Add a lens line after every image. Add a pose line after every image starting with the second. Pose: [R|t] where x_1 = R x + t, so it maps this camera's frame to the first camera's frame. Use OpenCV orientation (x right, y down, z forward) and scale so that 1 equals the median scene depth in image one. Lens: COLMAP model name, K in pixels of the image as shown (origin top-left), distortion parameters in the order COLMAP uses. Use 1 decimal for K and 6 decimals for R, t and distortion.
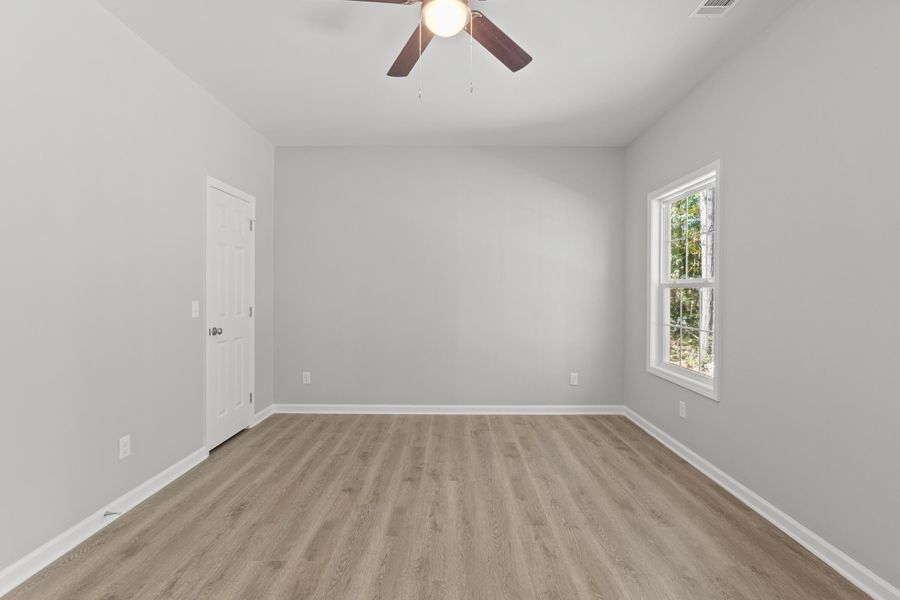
lens RADIAL K [[404.0, 0, 450.2], [0, 404.0, 291.3], [0, 0, 1]] dist [-0.000092, 0.000220]
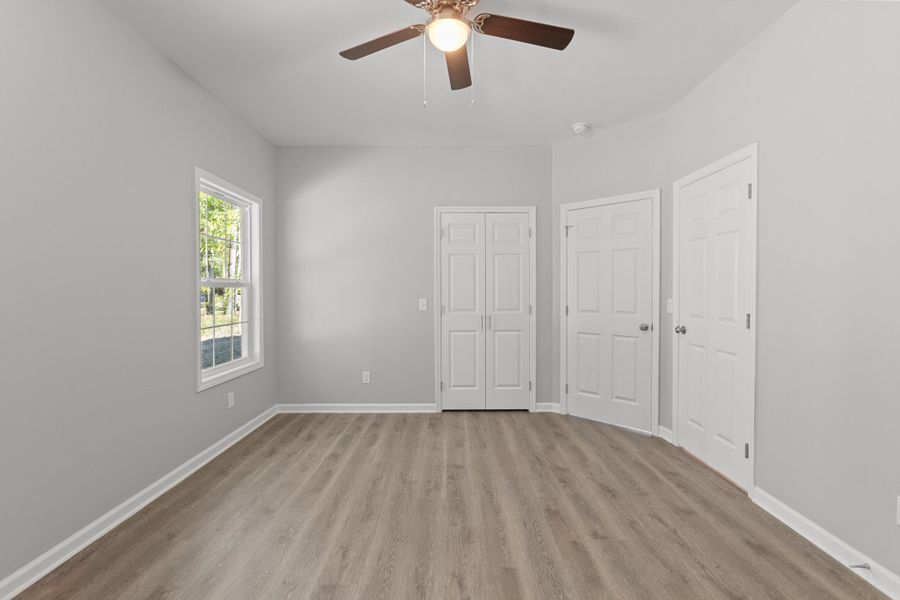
lens RADIAL K [[404.0, 0, 450.2], [0, 404.0, 291.3], [0, 0, 1]] dist [-0.000092, 0.000220]
pose [[-0.999990, -0.002410, -0.003861, -0.014020], [-0.002417, 0.999995, 0.001793, 0.001364], [0.003856, 0.001802, -0.999991, 1.988921]]
